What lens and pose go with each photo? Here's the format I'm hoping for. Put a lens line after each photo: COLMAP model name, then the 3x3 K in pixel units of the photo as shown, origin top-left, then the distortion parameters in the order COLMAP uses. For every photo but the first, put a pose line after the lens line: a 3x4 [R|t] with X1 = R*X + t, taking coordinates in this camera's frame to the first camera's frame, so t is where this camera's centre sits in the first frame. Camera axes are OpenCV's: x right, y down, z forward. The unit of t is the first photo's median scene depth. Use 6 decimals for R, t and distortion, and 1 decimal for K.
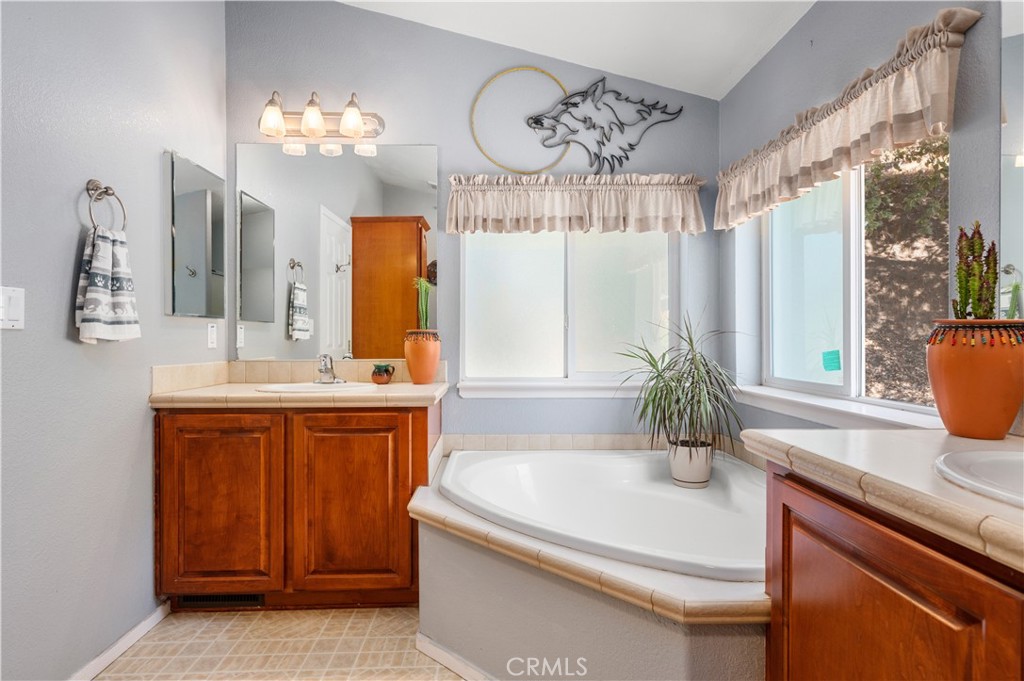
lens RADIAL K [[524.7, 0, 512.8], [0, 524.7, 339.9], [0, 0, 1]] dist [-0.003746, 0.000996]
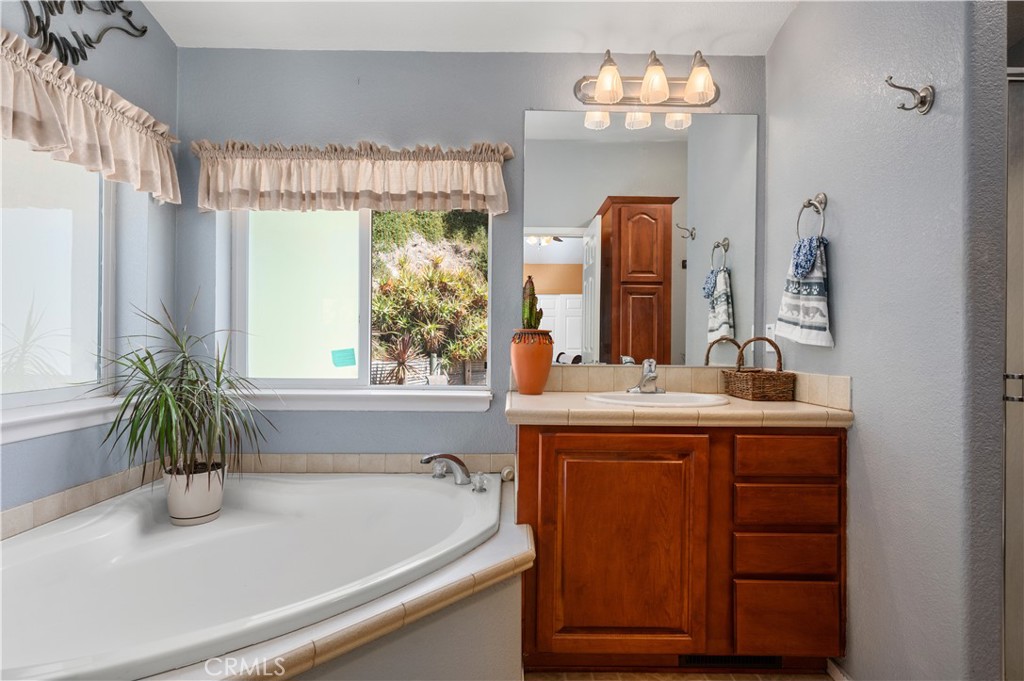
lens RADIAL K [[524.7, 0, 515.3], [0, 524.7, 341.7], [0, 0, 1]] dist [-0.003746, 0.000996]
pose [[0.014671, -0.001132, 0.999892, -0.429120], [-0.005813, 0.999982, 0.001217, -0.000004], [-0.999875, -0.005830, 0.014665, 0.473667]]
